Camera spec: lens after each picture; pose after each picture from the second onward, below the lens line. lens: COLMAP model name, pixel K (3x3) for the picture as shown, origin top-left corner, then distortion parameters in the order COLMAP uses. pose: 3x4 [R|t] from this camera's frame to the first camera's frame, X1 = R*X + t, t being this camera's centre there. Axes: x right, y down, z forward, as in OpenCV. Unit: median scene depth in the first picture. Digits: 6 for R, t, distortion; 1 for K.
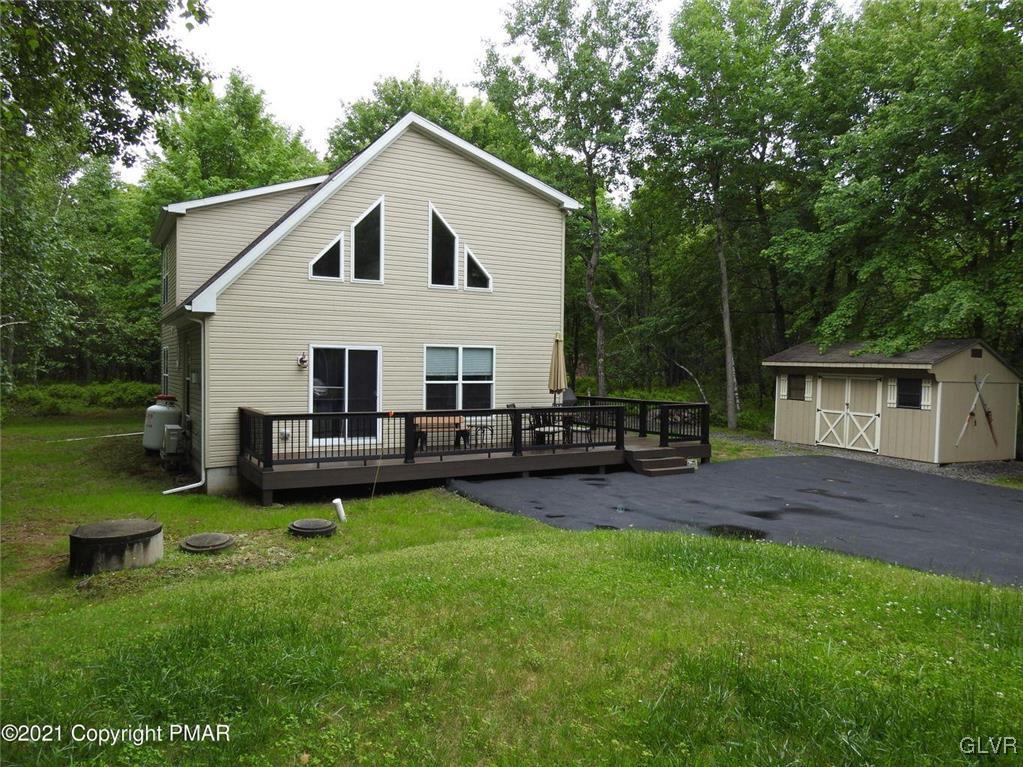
lens RADIAL K [[733.9, 0, 511.5], [0, 733.9, 383.5], [0, 0, 1]] dist [0.001129, -0.001360]
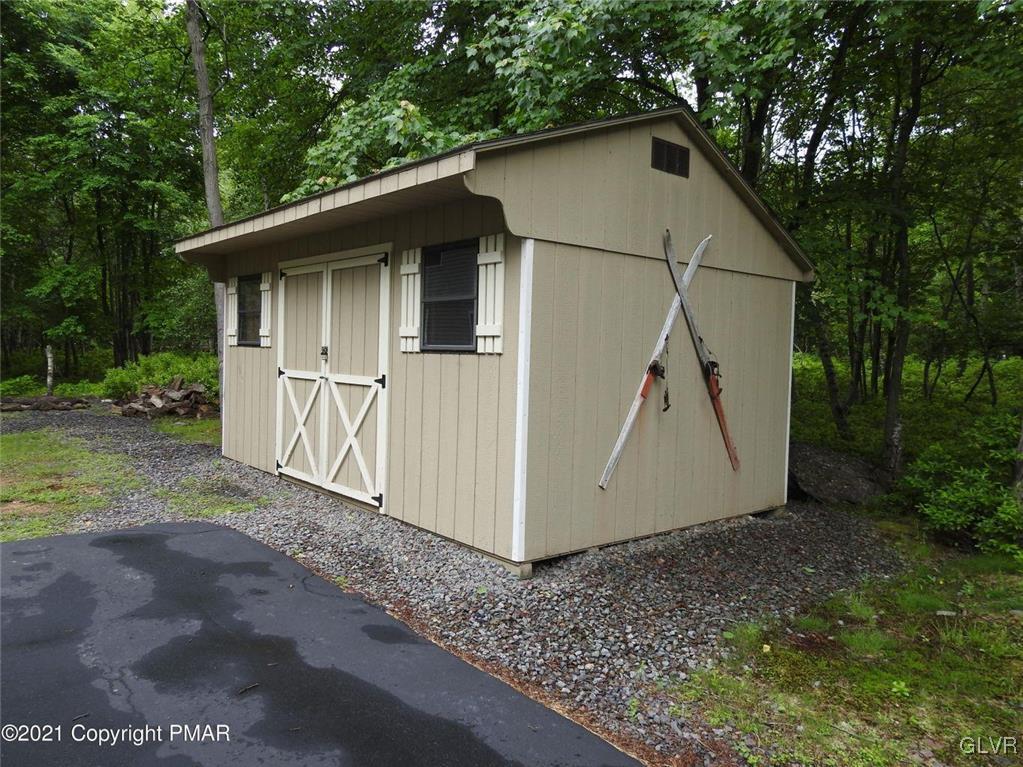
lens RADIAL K [[733.9, 0, 511.5], [0, 733.9, 383.5], [0, 0, 1]] dist [0.001129, -0.001360]
pose [[0.968108, -0.010010, 0.250333, 0.540265], [0.005917, 0.999836, 0.017096, 0.044890], [-0.250463, -0.015069, 0.968009, 0.794755]]
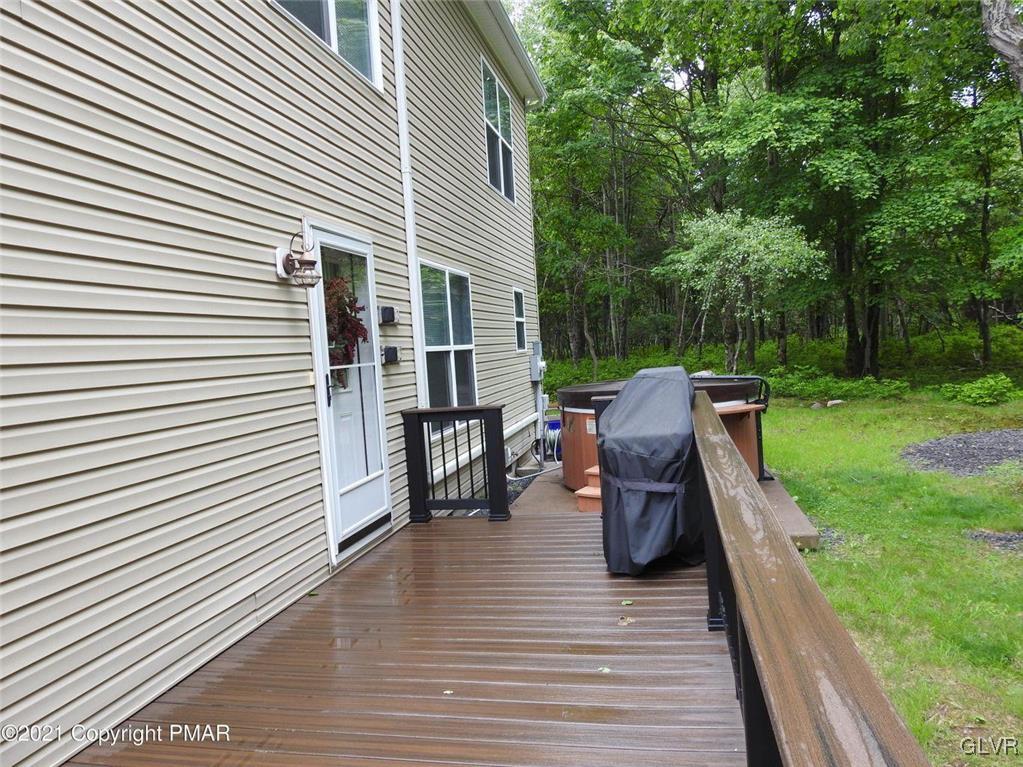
lens RADIAL K [[733.9, 0, 511.5], [0, 733.9, 383.5], [0, 0, 1]] dist [0.001129, -0.001360]
pose [[0.740073, -0.023722, -0.672109, 0.242728], [0.056085, 0.998073, 0.026530, 0.001282], [0.670184, -0.057329, 0.739977, 1.083563]]
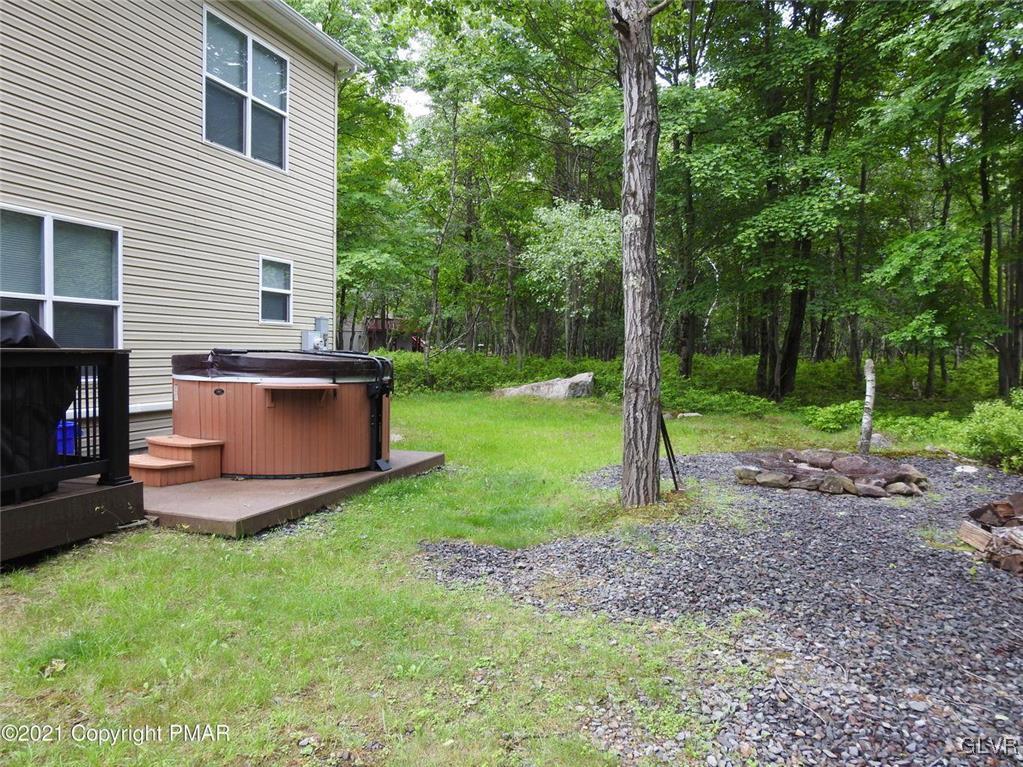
lens RADIAL K [[733.9, 0, 511.5], [0, 733.9, 383.5], [0, 0, 1]] dist [0.001129, -0.001360]
pose [[0.671518, 0.040140, -0.739900, 0.421244], [-0.031557, 0.999175, 0.025565, 0.020630], [0.740316, 0.006182, 0.672231, 1.312488]]
